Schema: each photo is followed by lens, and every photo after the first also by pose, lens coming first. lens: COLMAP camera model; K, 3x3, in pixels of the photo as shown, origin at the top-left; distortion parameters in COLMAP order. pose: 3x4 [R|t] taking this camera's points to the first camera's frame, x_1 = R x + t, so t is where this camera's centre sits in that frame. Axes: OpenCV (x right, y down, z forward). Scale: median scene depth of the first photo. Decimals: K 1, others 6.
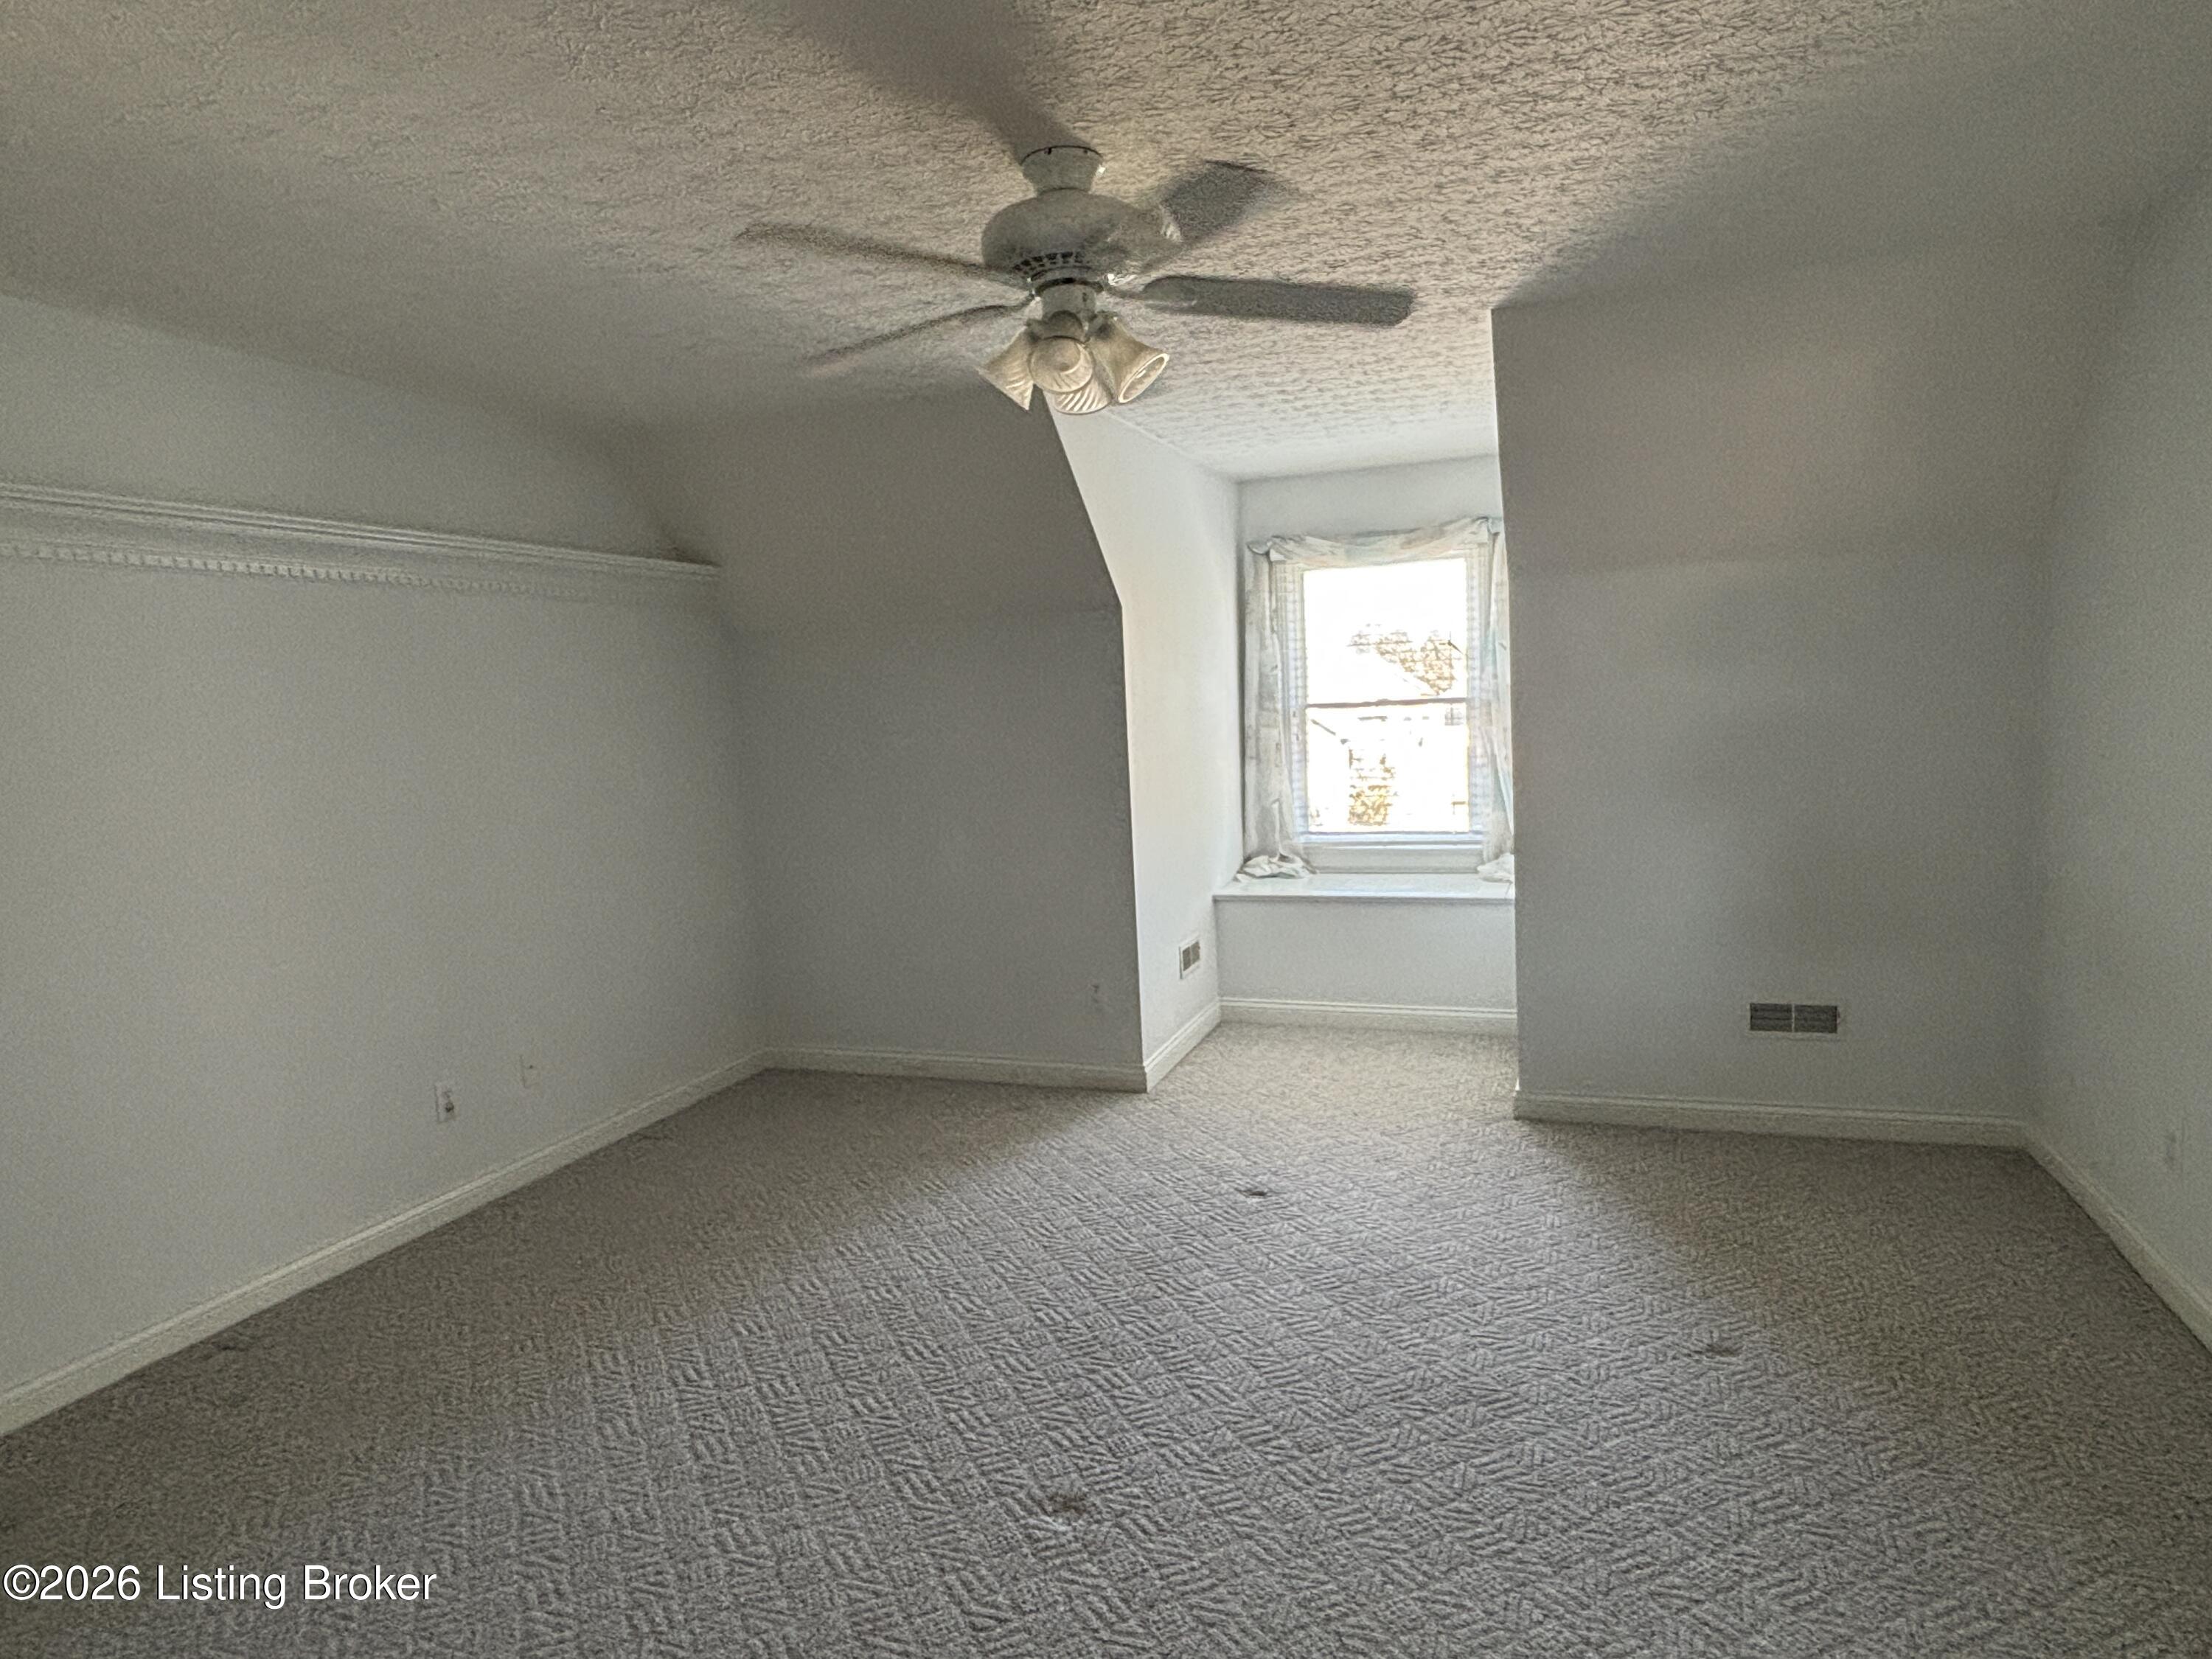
lens RADIAL K [[1371.6, 0, 1106.0], [0, 1371.6, 829.5], [0, 0, 1]] dist [0.093696, -0.061887]
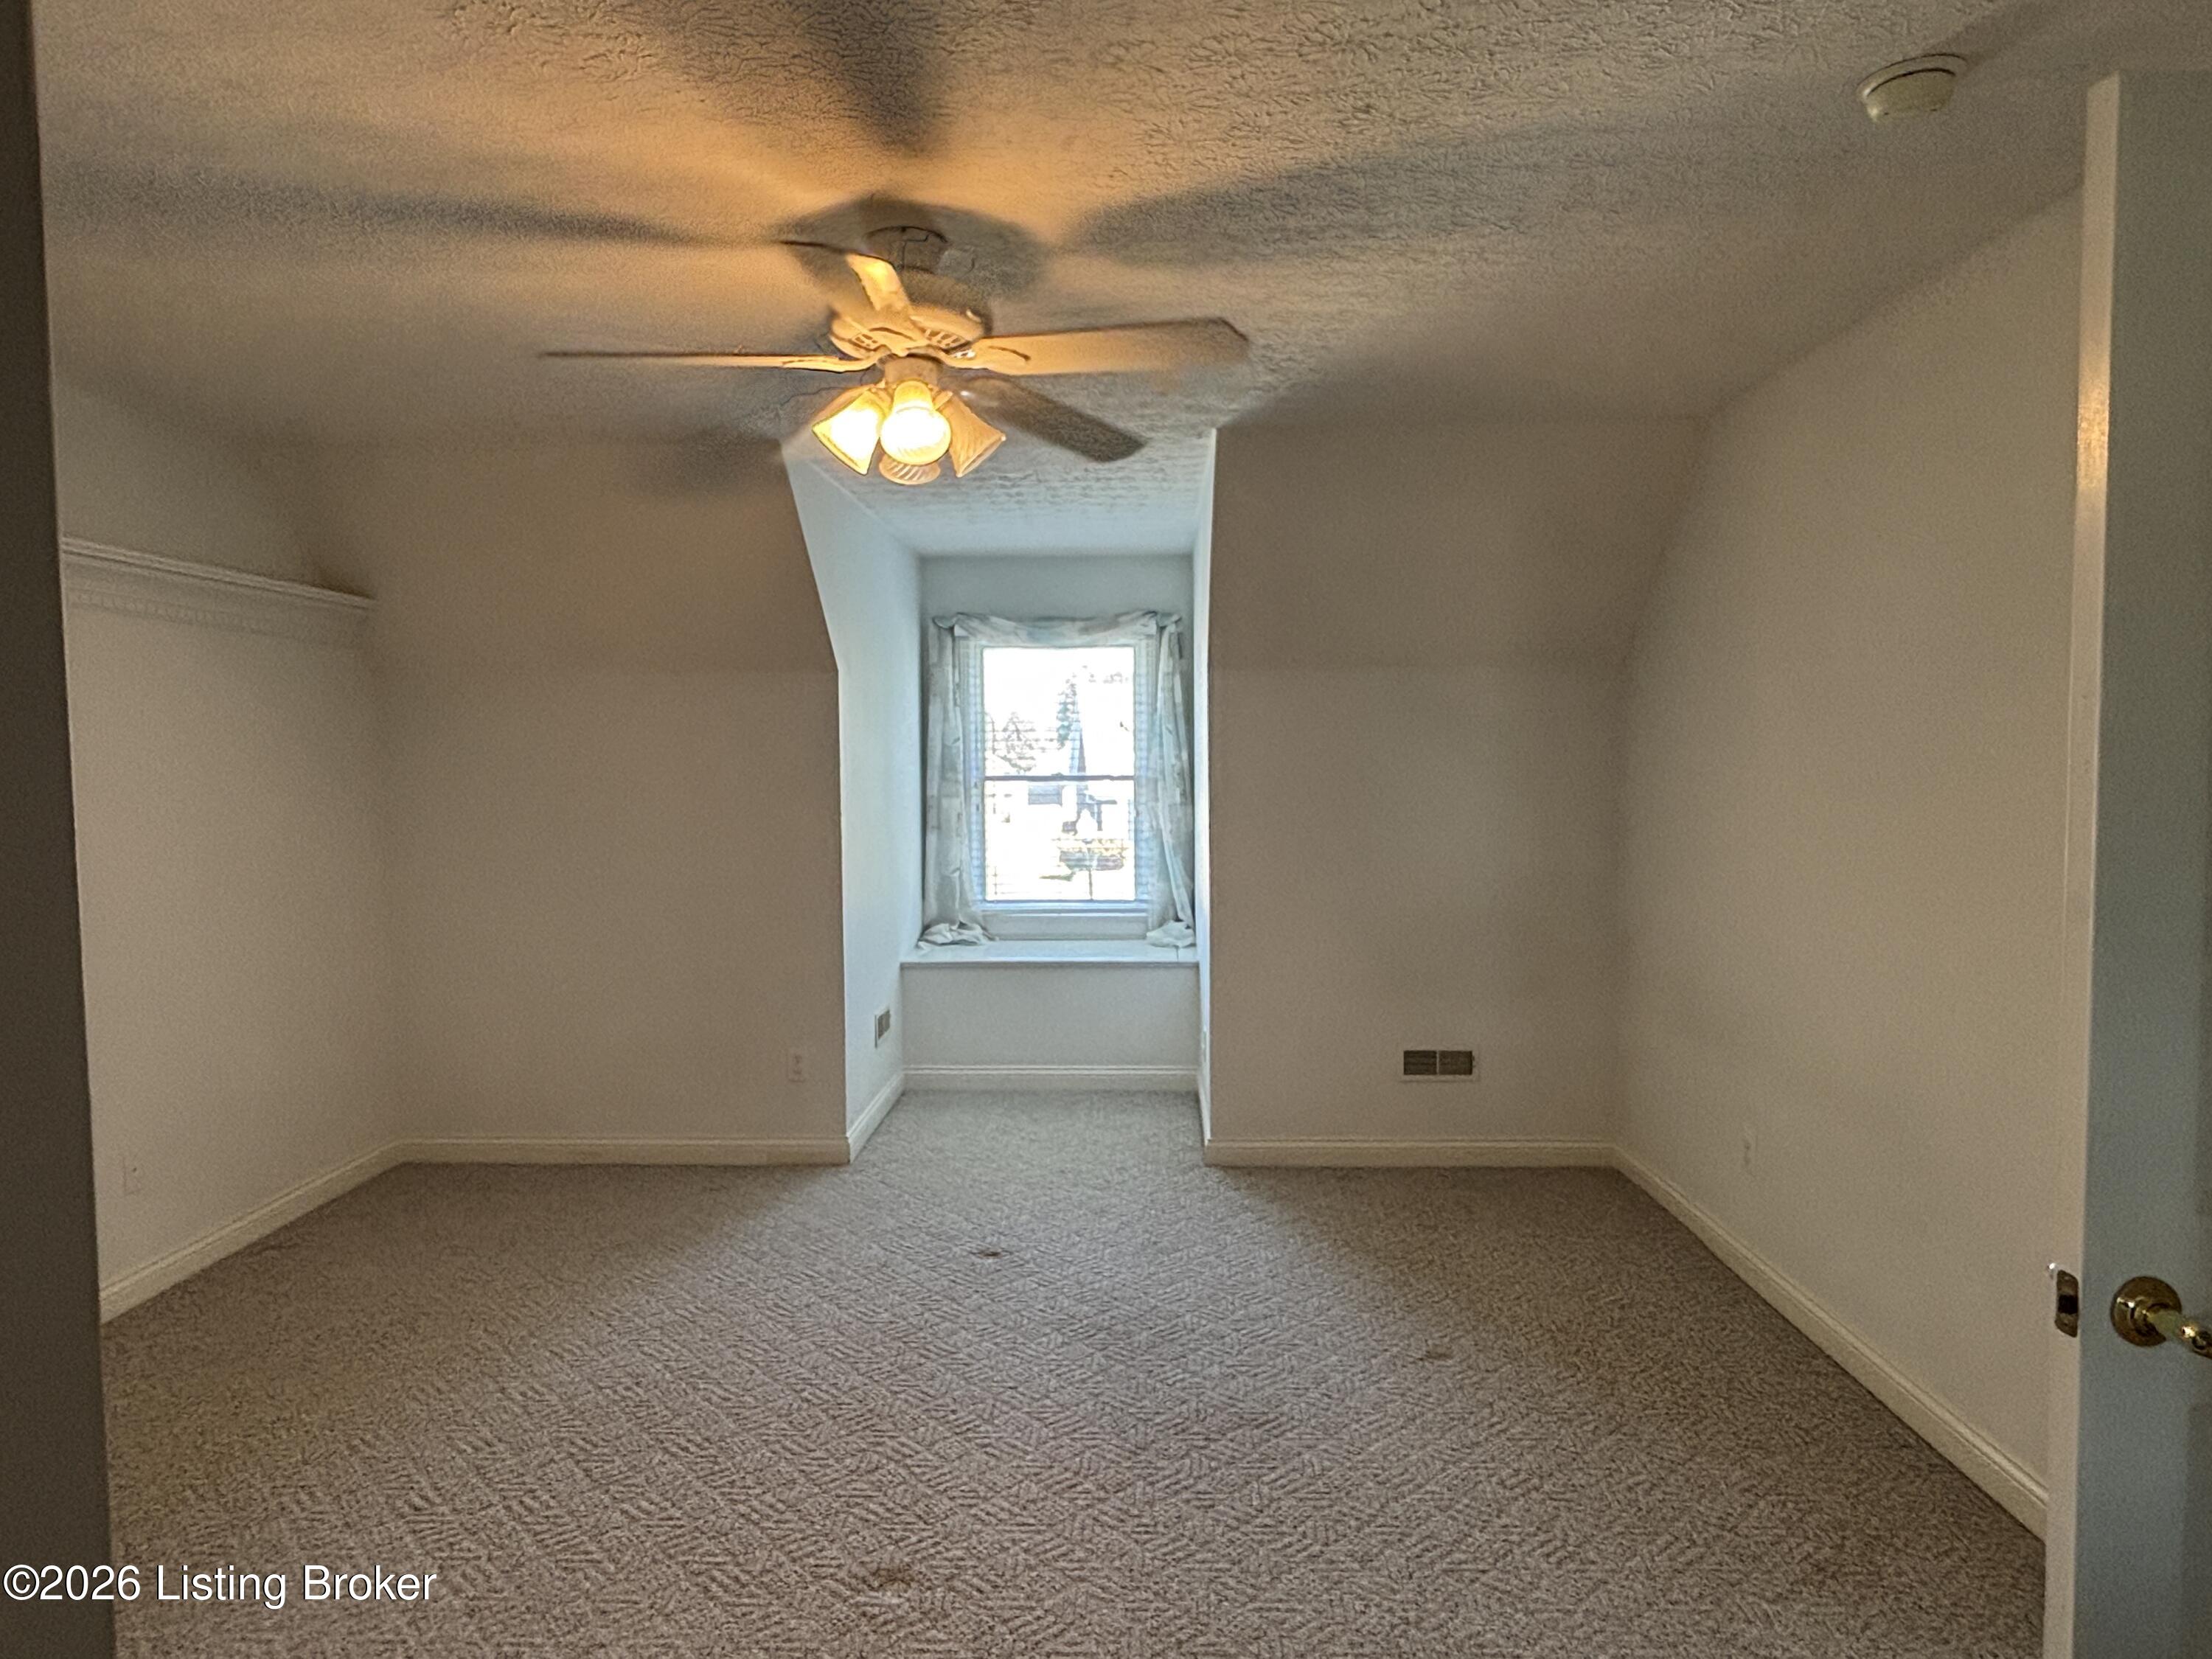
lens RADIAL K [[1371.6, 0, 1106.0], [0, 1371.6, 829.5], [0, 0, 1]] dist [0.093696, -0.061887]
pose [[0.950043, 0.024334, 0.311170, -0.160472], [-0.007386, 0.998430, -0.055530, 0.009816], [-0.312033, 0.050458, 0.948730, -0.006267]]
